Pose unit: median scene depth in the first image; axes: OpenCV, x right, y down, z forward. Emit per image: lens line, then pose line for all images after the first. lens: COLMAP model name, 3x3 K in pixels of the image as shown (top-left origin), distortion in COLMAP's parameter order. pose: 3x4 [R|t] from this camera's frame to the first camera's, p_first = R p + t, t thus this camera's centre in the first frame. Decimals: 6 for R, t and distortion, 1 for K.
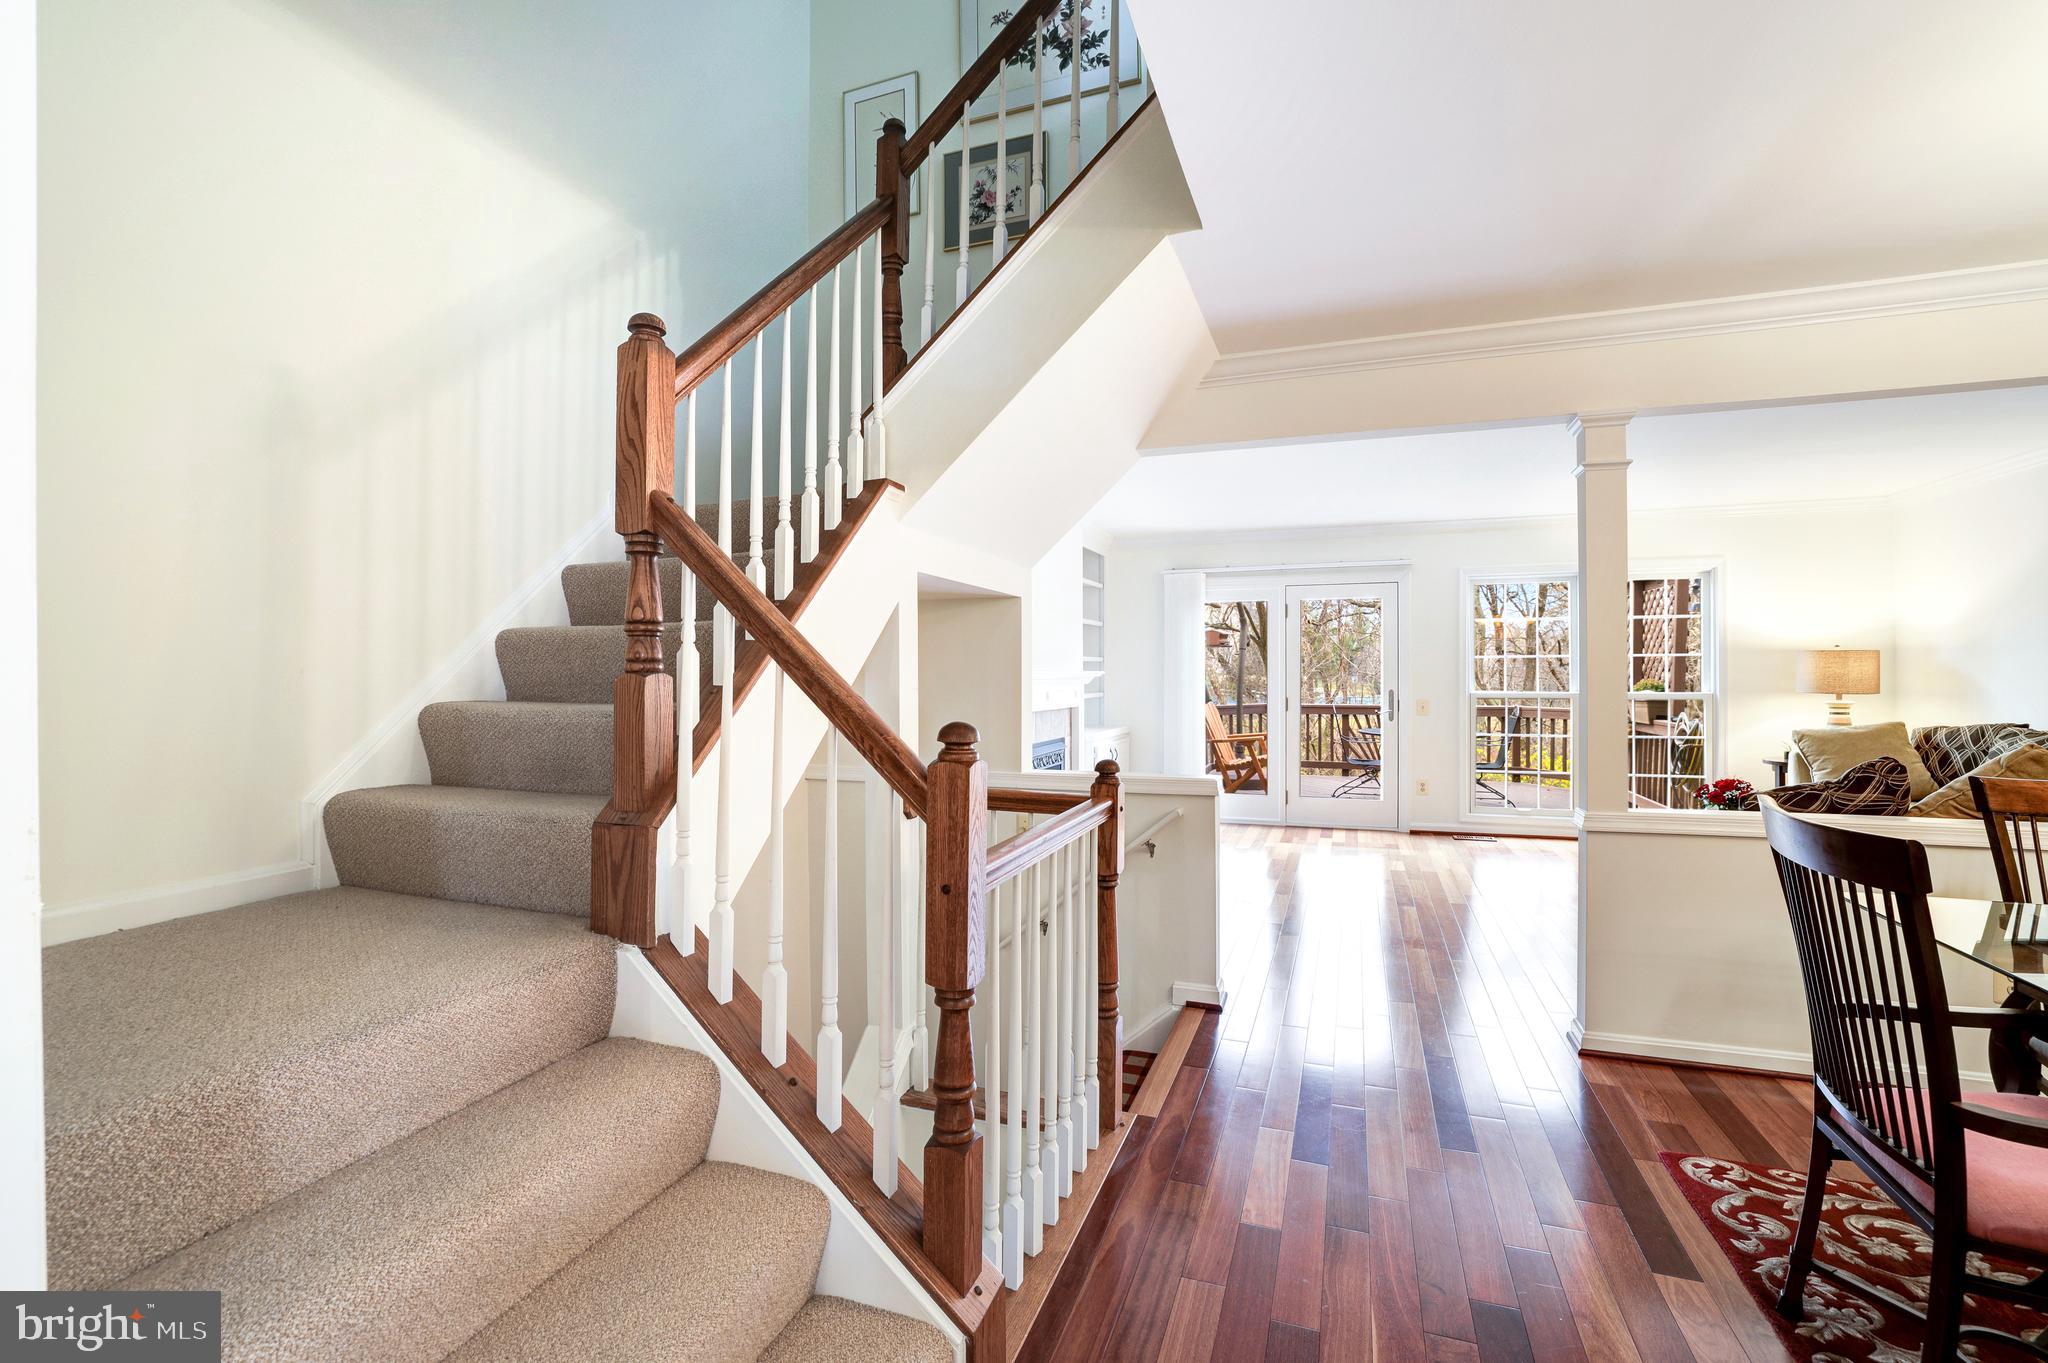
lens RADIAL K [[885.6, 0, 1024.0], [0, 885.6, 672.7], [0, 0, 1]] dist [-0.050353, 0.018088]
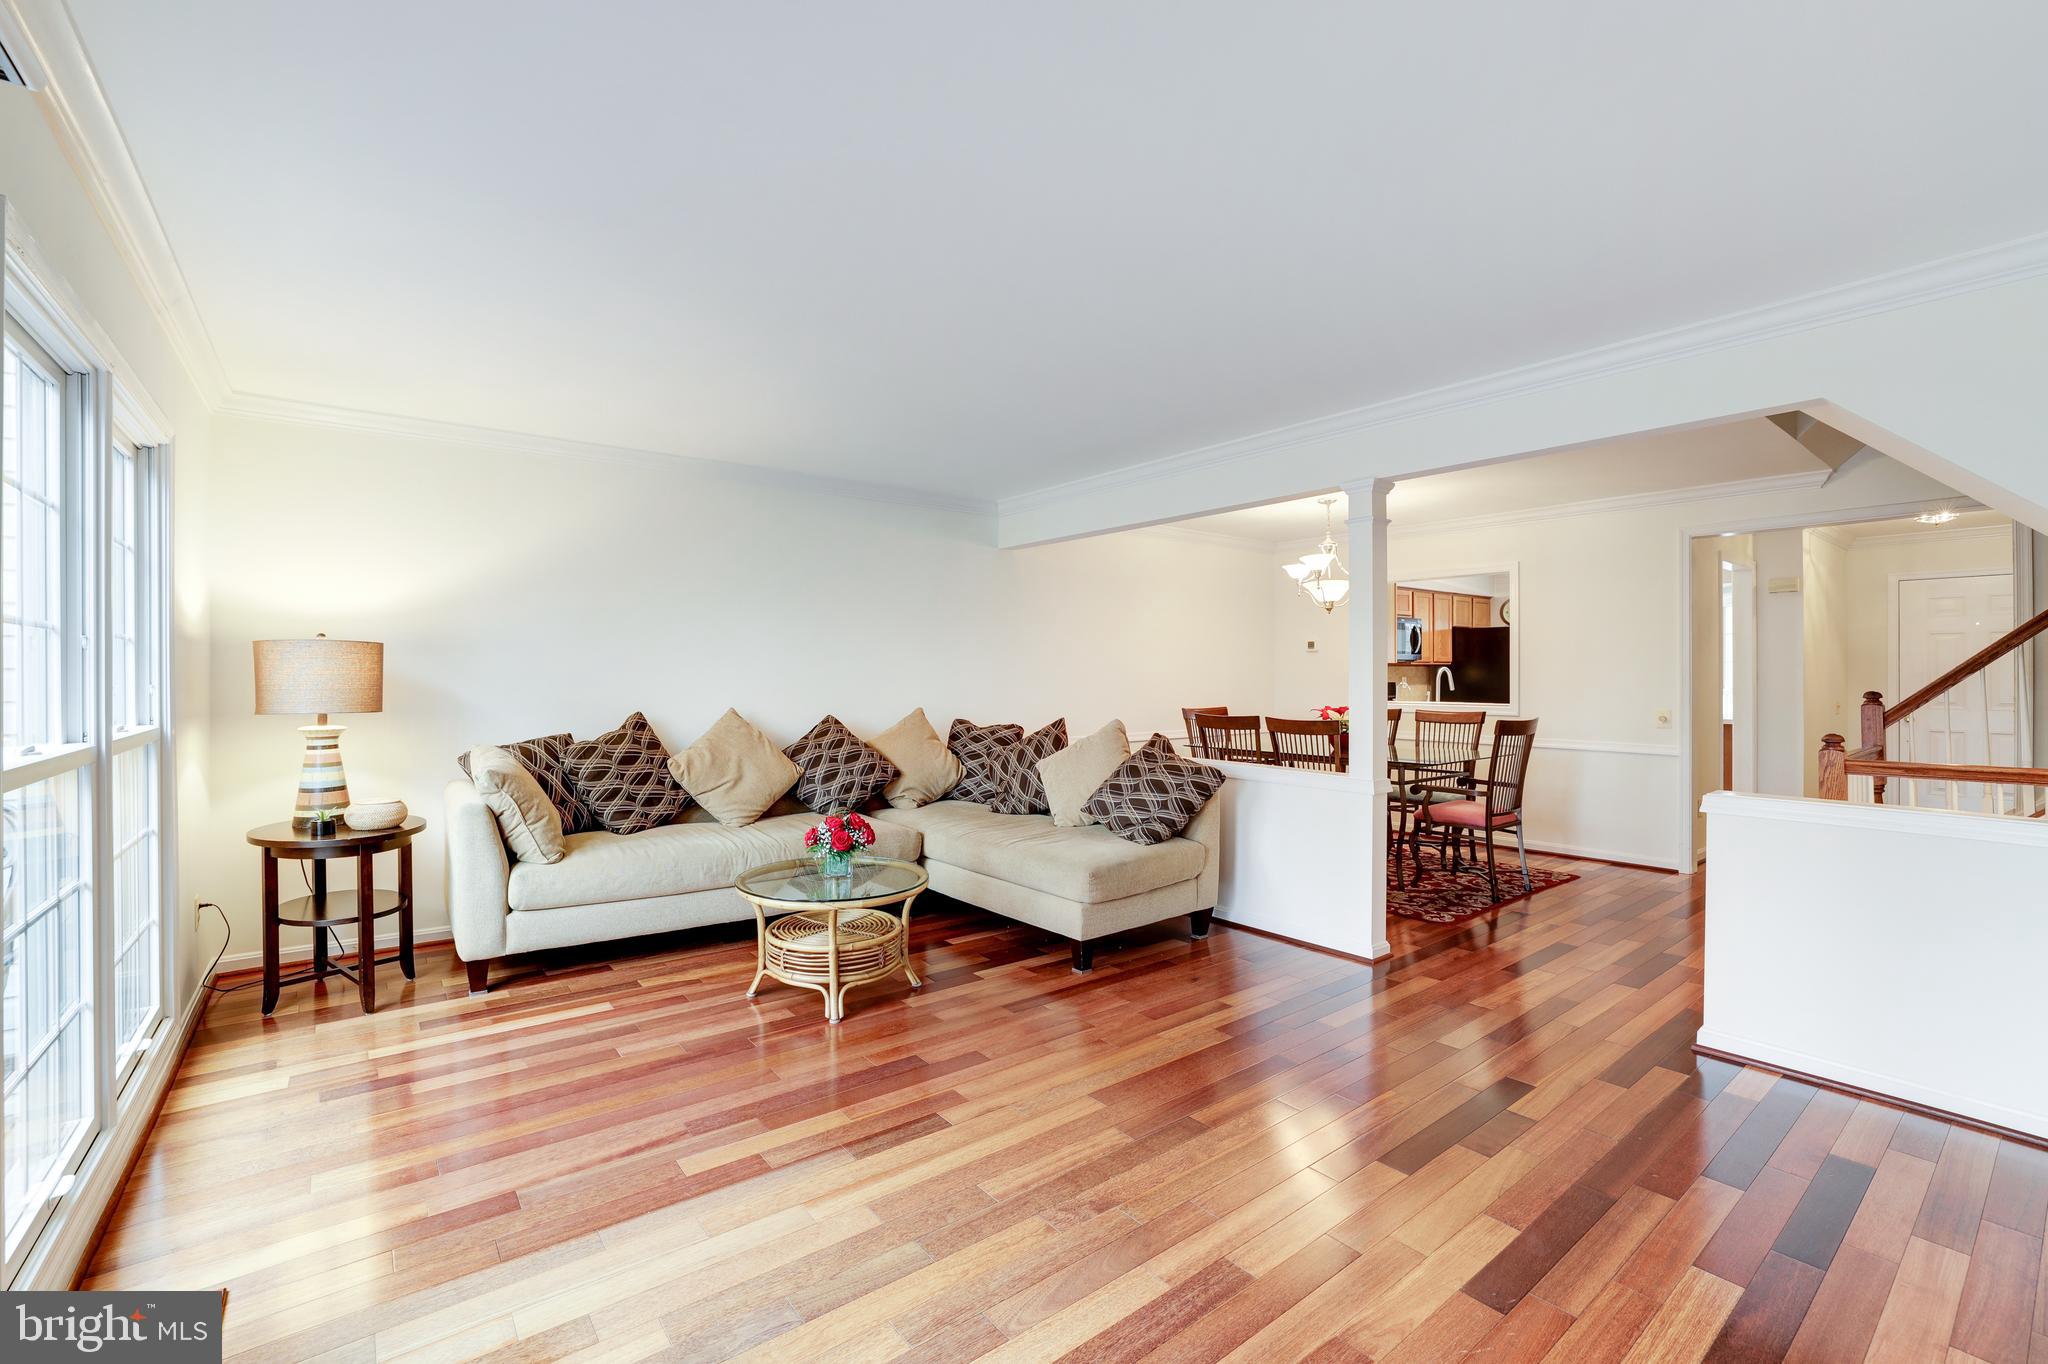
lens RADIAL K [[885.6, 0, 1024.0], [0, 885.6, 673.2], [0, 0, 1]] dist [-0.050353, 0.018088]
pose [[-0.850862, 0.005925, 0.525356, 0.403132], [0.005031, 0.999982, -0.003131, -0.001770], [-0.525365, -0.000021, -0.850877, 2.416139]]
